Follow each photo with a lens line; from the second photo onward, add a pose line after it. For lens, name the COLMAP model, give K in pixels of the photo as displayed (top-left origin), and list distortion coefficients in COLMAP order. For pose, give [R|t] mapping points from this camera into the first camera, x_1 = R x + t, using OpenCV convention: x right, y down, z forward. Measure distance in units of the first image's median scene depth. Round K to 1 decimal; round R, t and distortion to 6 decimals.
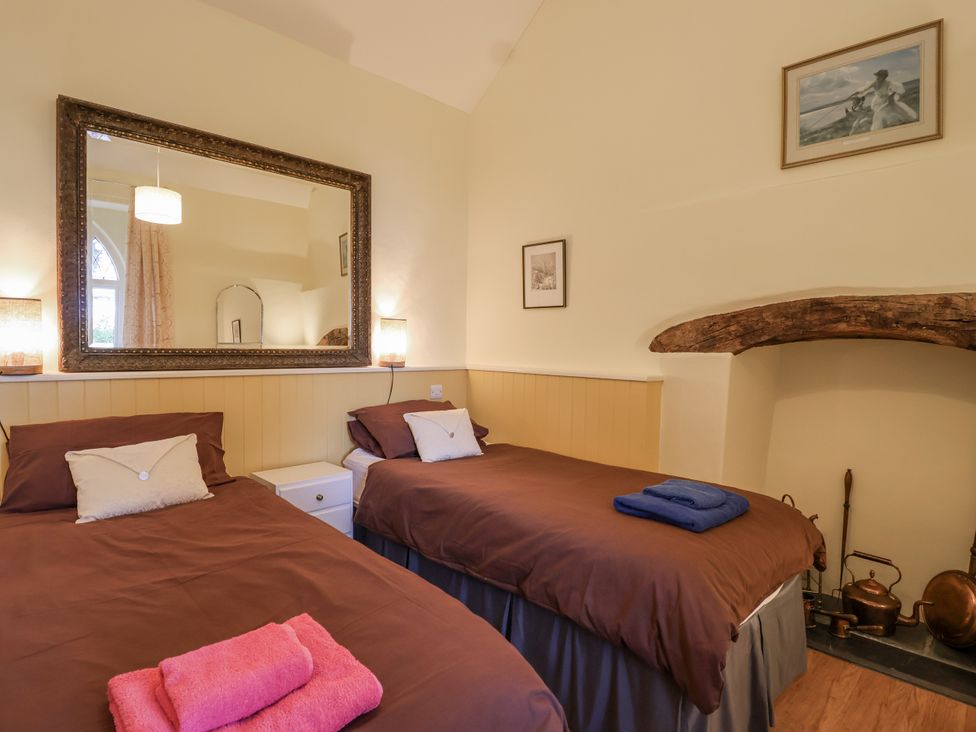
lens RADIAL K [[509.9, 0, 490.8], [0, 509.9, 357.6], [0, 0, 1]] dist [-0.005114, -0.009015]
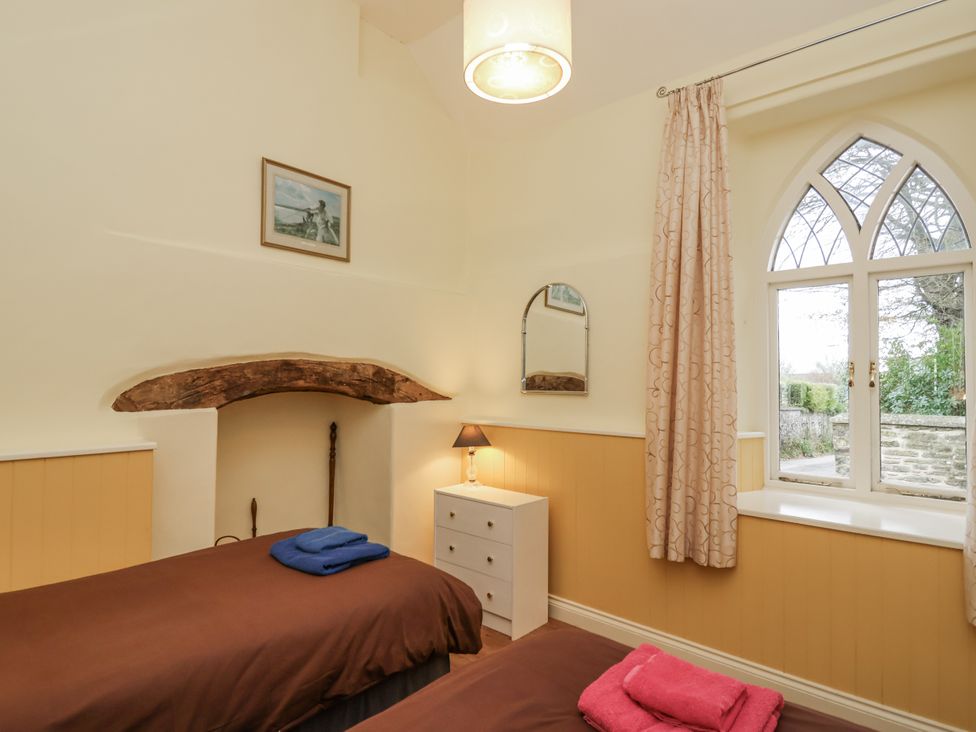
lens RADIAL K [[509.9, 0, 492.0], [0, 509.9, 368.3], [0, 0, 1]] dist [-0.005114, -0.009015]
pose [[-0.031678, 0.010690, 0.999441, -0.611947], [0.017205, 0.999800, -0.010148, -0.075373], [-0.999350, 0.016874, -0.031856, 0.543396]]
